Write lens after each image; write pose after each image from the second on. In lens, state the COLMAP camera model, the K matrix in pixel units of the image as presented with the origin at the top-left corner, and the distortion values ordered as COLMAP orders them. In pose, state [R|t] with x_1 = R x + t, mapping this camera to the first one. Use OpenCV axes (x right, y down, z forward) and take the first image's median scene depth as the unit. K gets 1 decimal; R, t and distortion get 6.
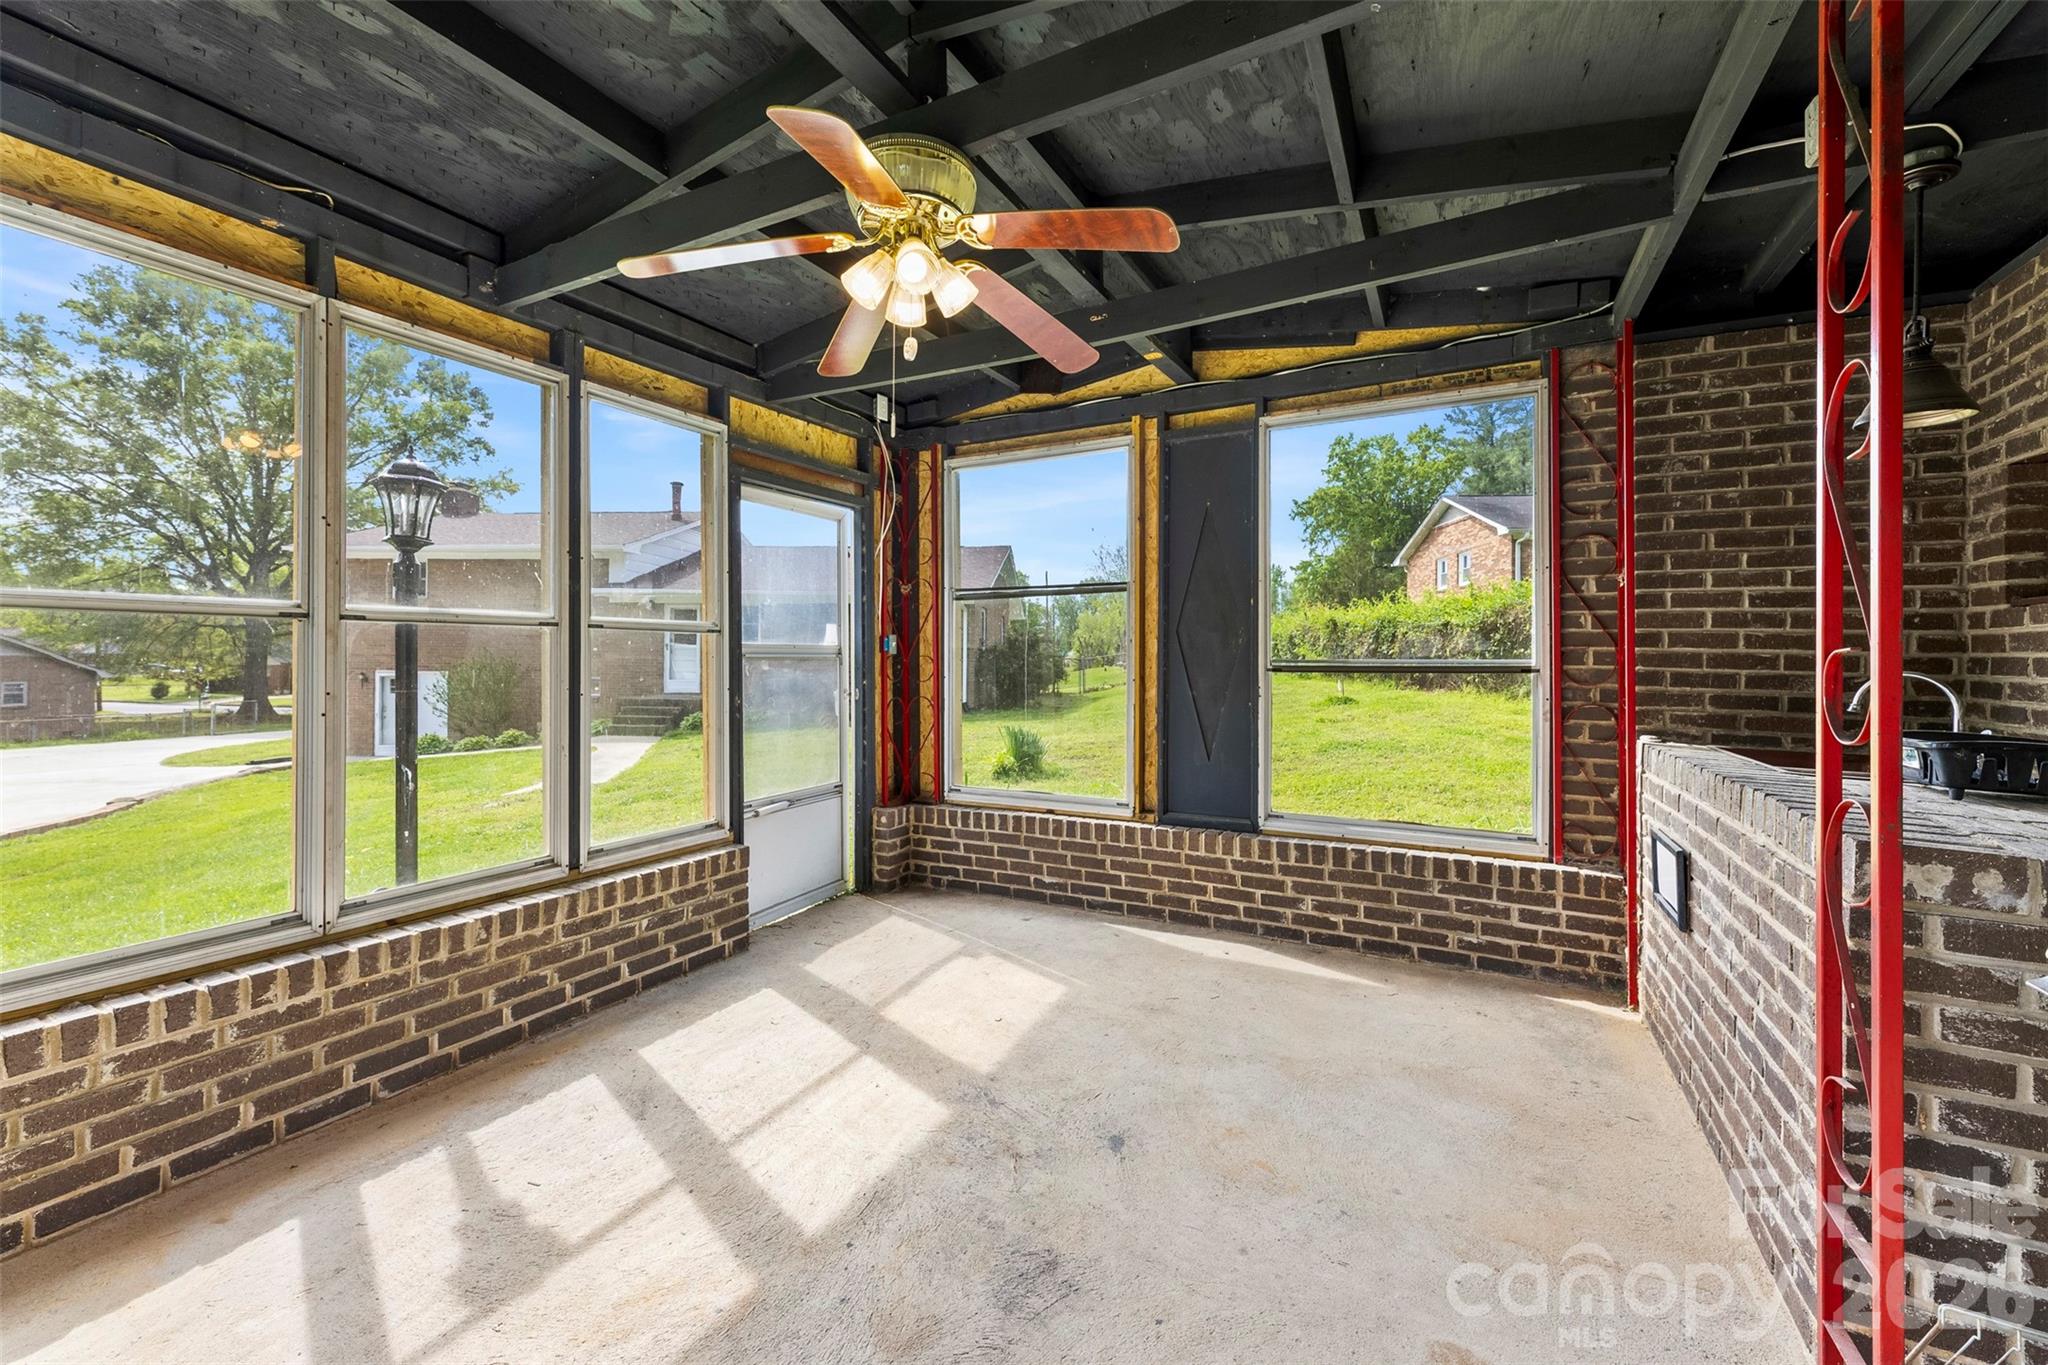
lens RADIAL K [[831.5, 0, 1019.4], [0, 831.5, 668.6], [0, 0, 1]] dist [-0.002393, -0.000123]
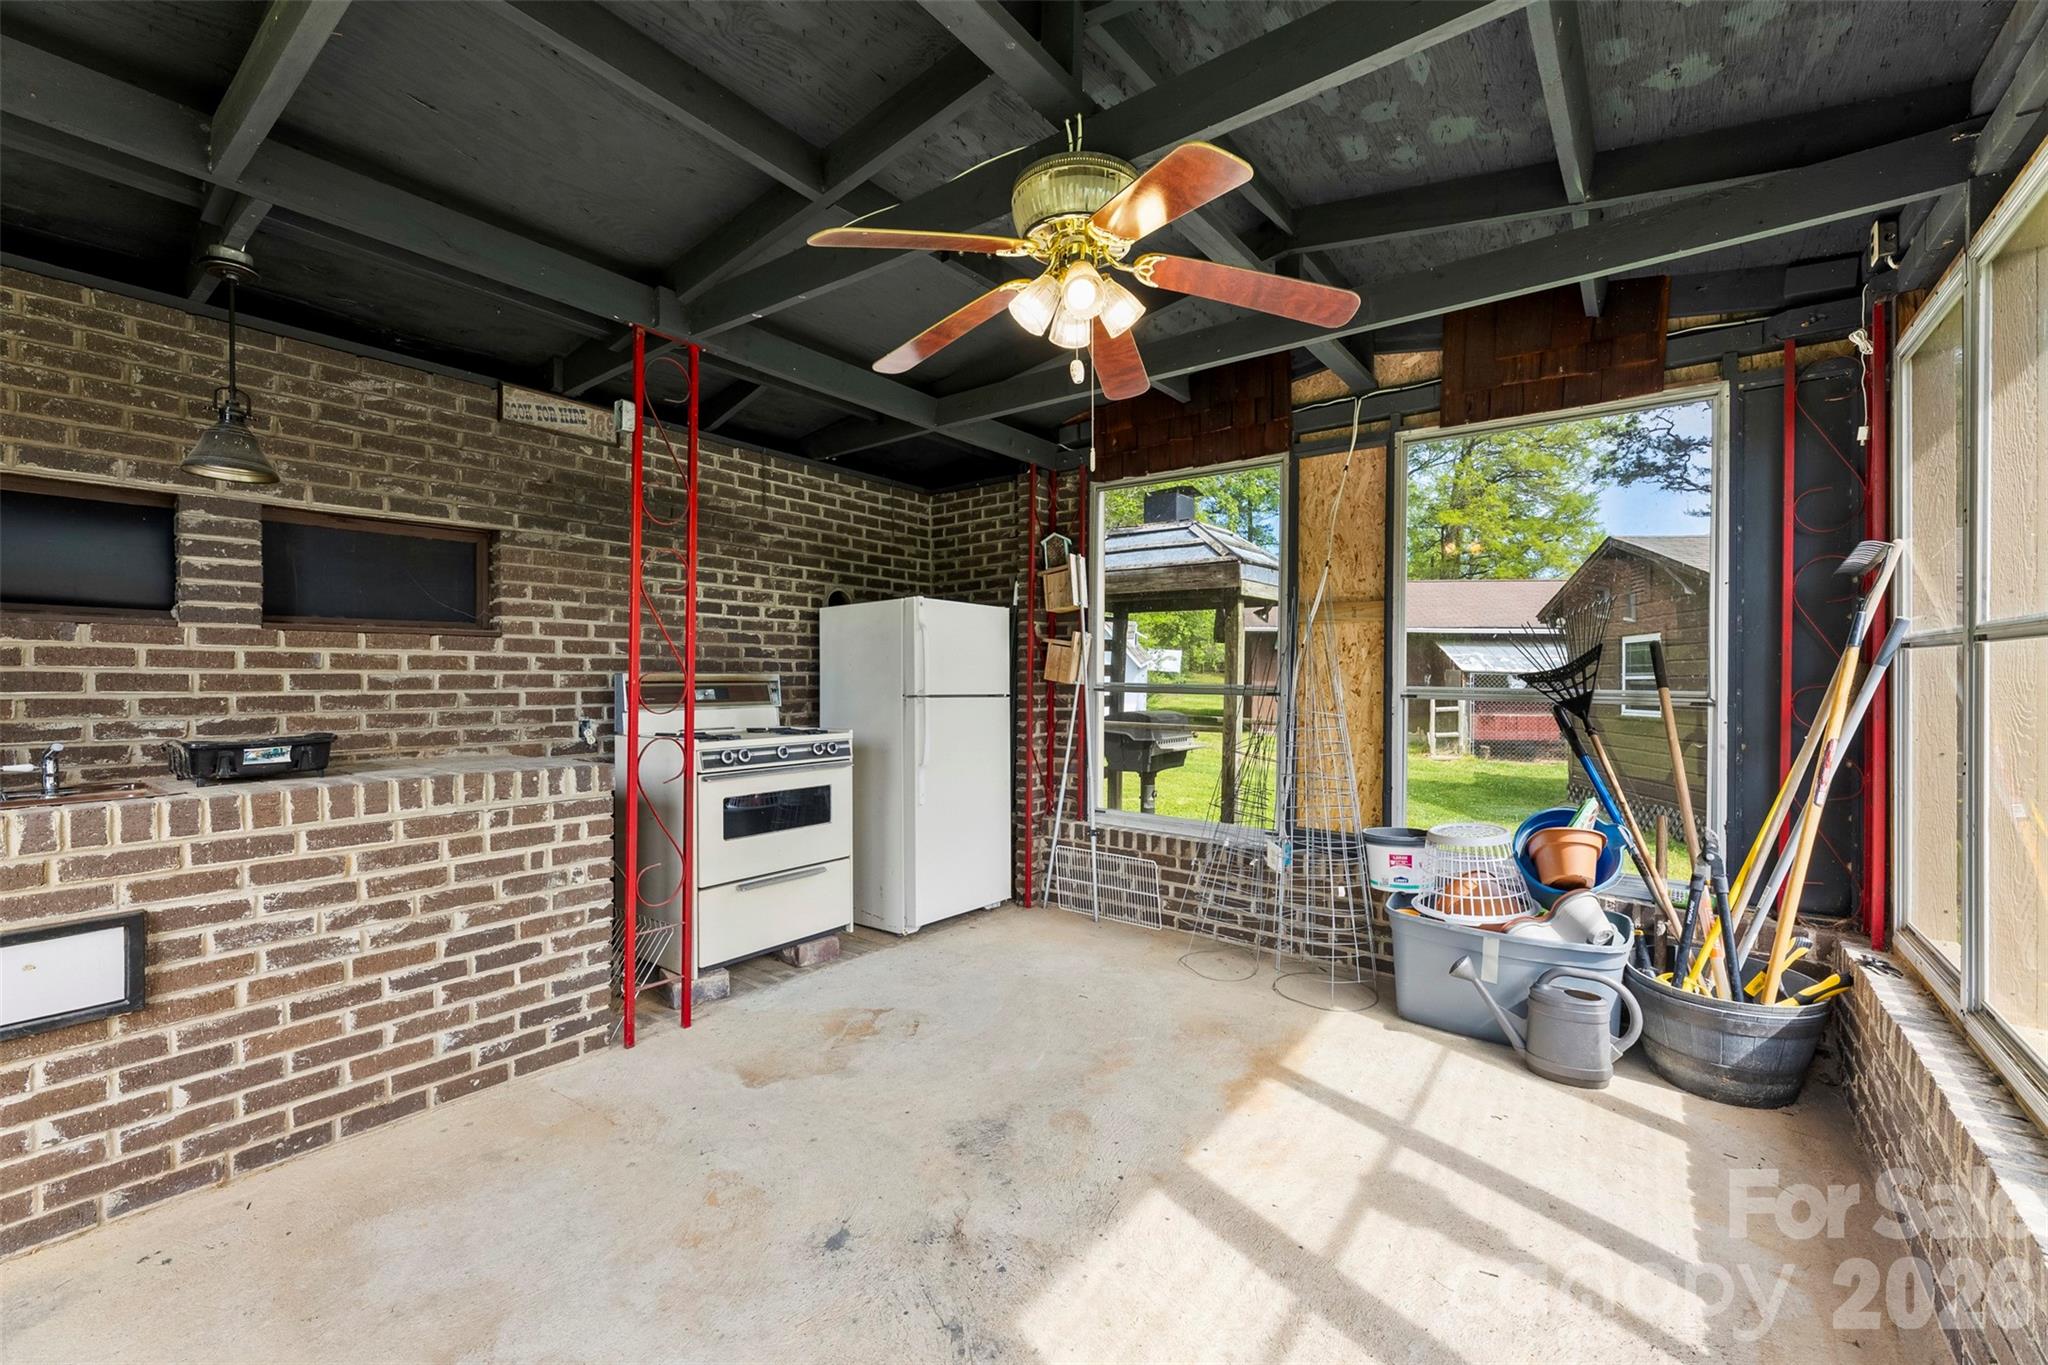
lens RADIAL K [[831.5, 0, 1019.4], [0, 831.5, 668.6], [0, 0, 1]] dist [-0.002393, -0.000123]
pose [[-0.985561, -0.004998, 0.169246, -0.214584], [-0.004454, 0.999984, 0.003594, -0.031095], [-0.169261, 0.002789, -0.985567, 1.814654]]
